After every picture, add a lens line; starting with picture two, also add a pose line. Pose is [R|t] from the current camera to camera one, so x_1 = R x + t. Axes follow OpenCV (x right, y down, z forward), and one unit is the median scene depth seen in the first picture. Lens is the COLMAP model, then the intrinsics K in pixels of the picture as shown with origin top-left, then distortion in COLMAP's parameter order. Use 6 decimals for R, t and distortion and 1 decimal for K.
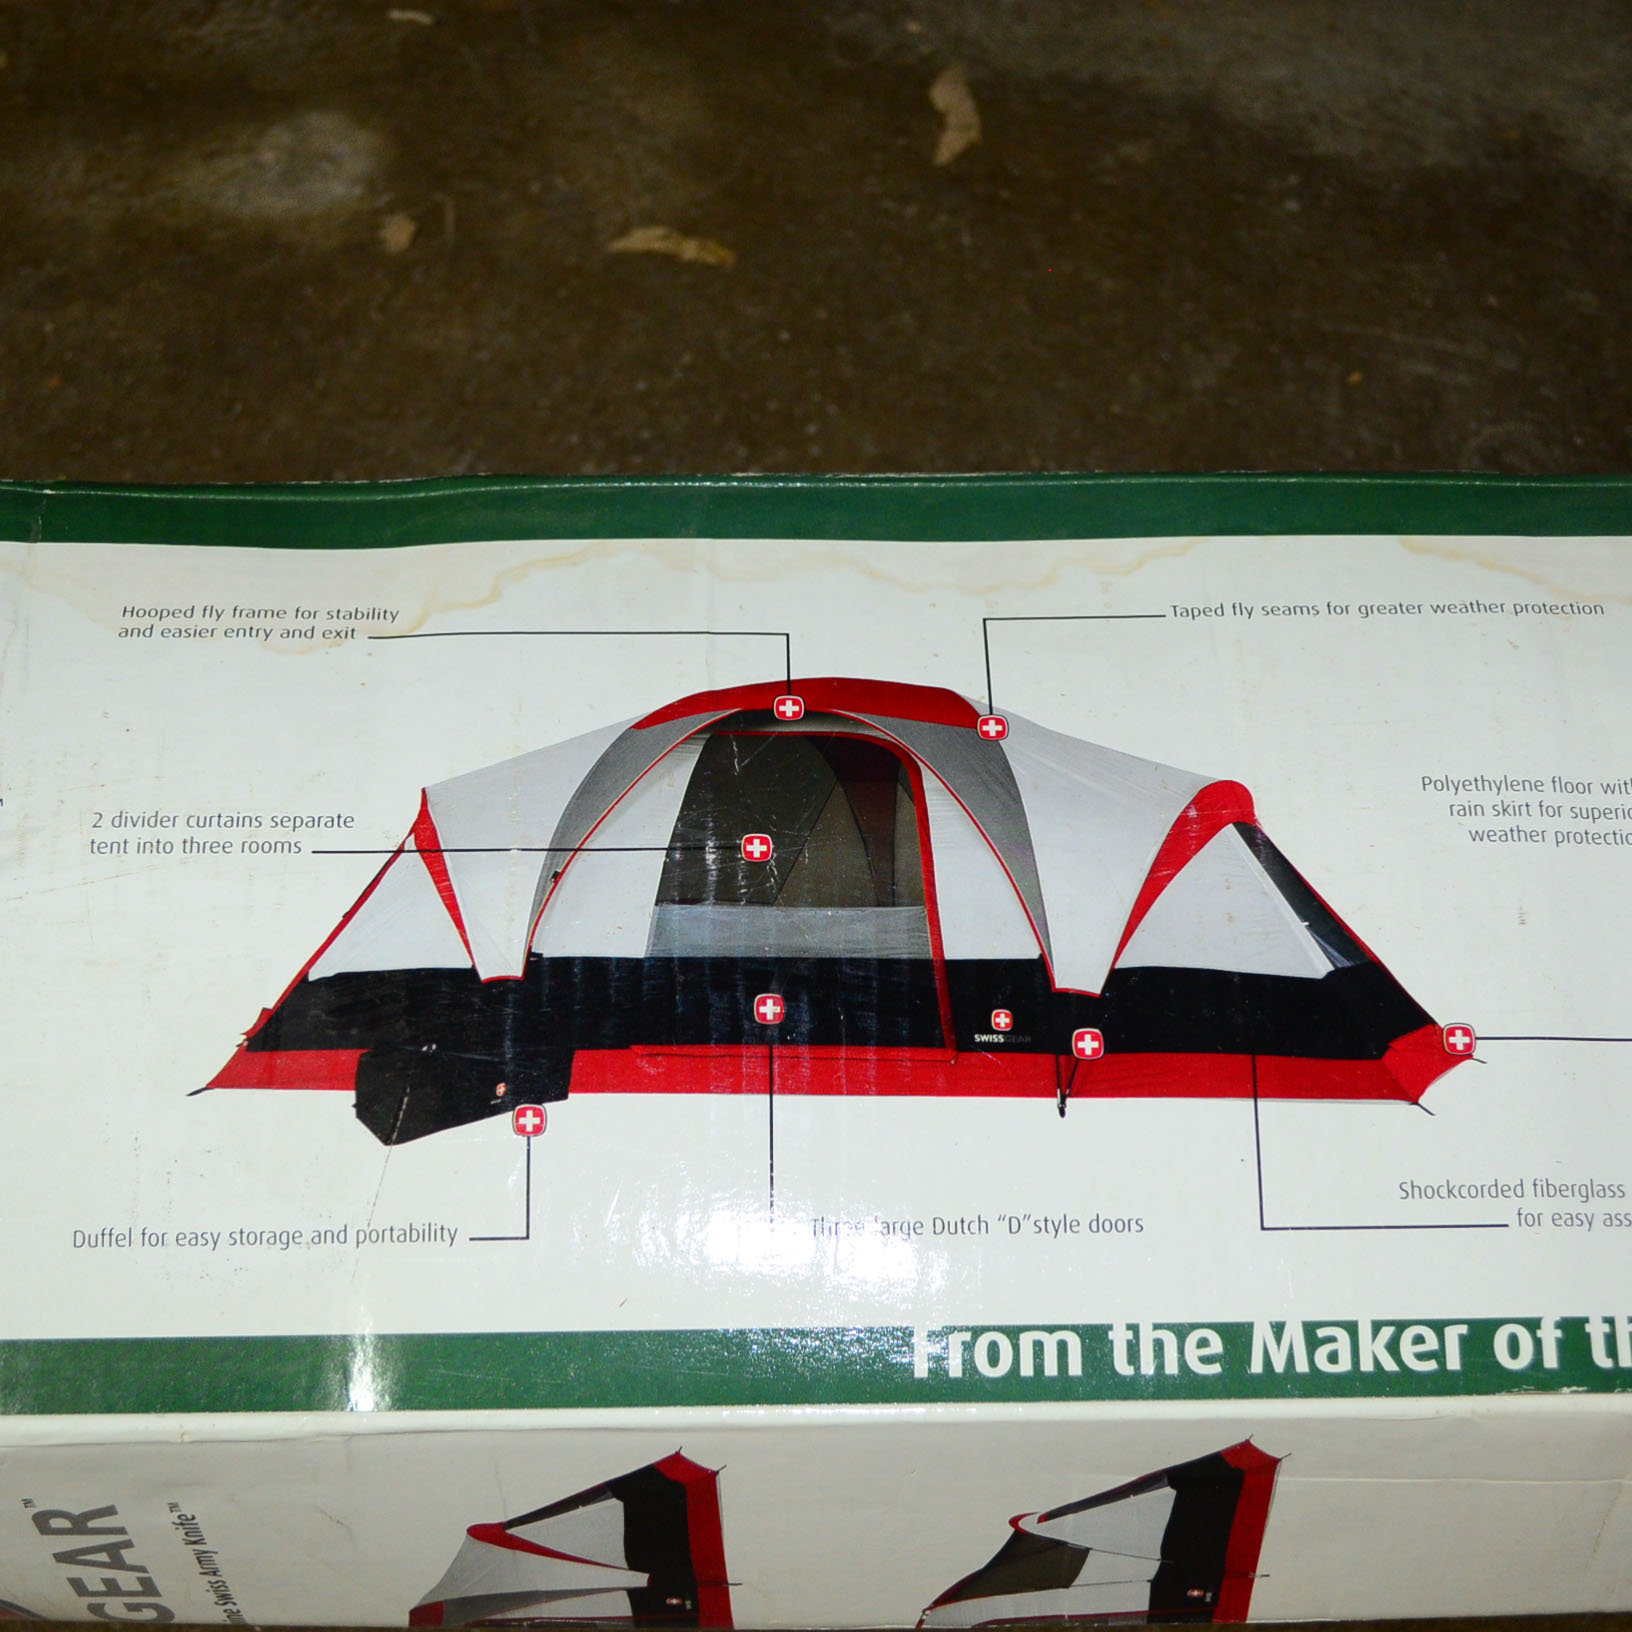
lens RADIAL K [[2391.0, 0, 816.4], [0, 2391.0, 836.7], [0, 0, 1]] dist [-0.023601, -0.024864]
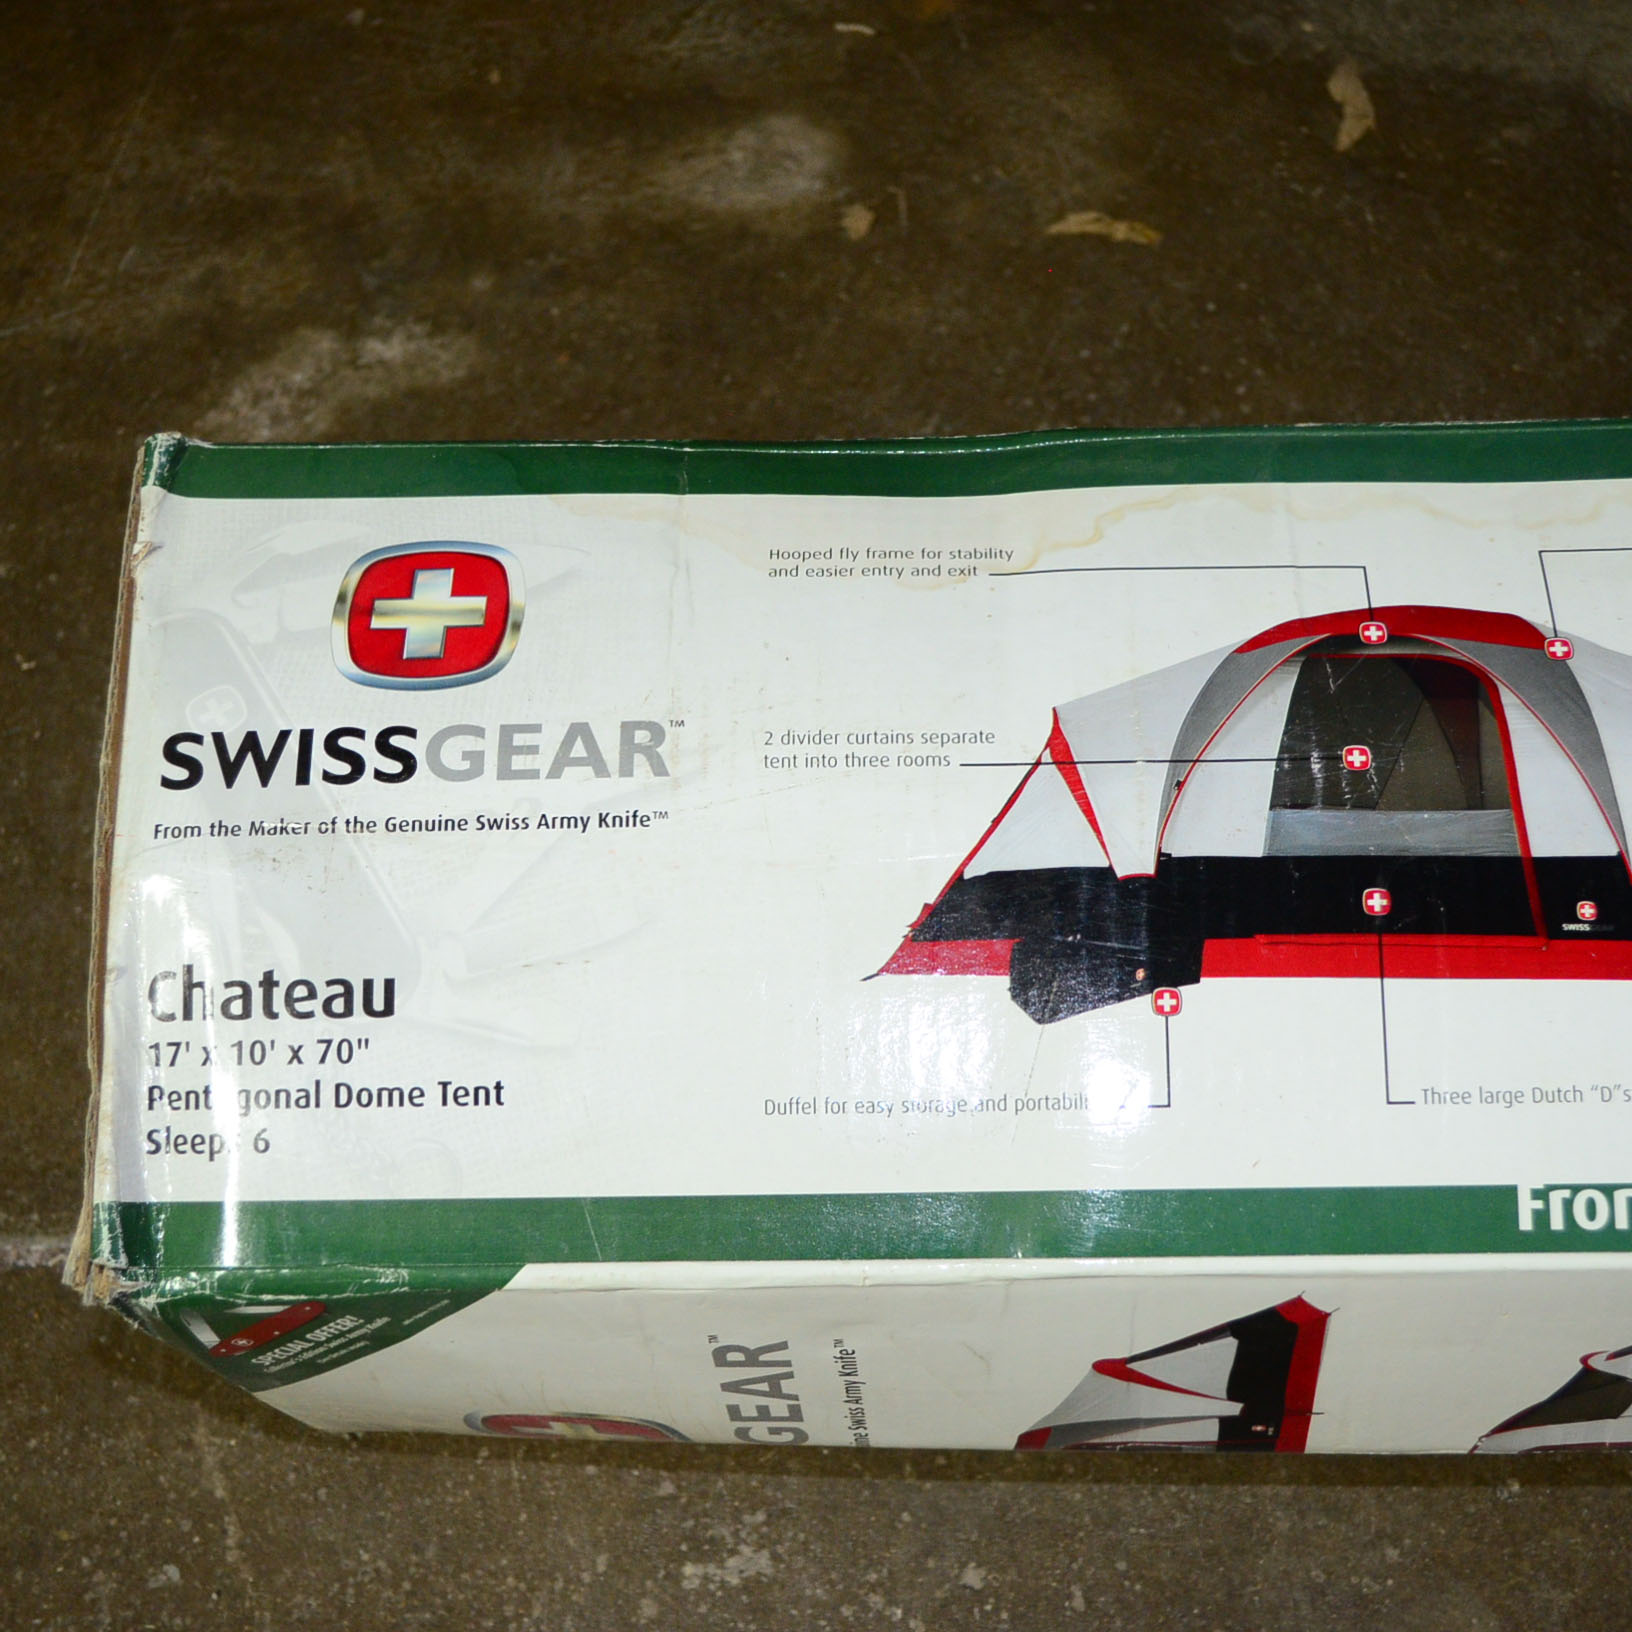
lens RADIAL K [[2101.1, 0, 816.0], [0, 2101.1, 816.0], [0, 0, 1]] dist [-0.022815, -0.016586]
pose [[0.998185, -0.006710, -0.059846, -0.208229], [0.008095, 0.999704, 0.022941, 0.006831], [0.059674, -0.023384, 0.997944, 0.006116]]
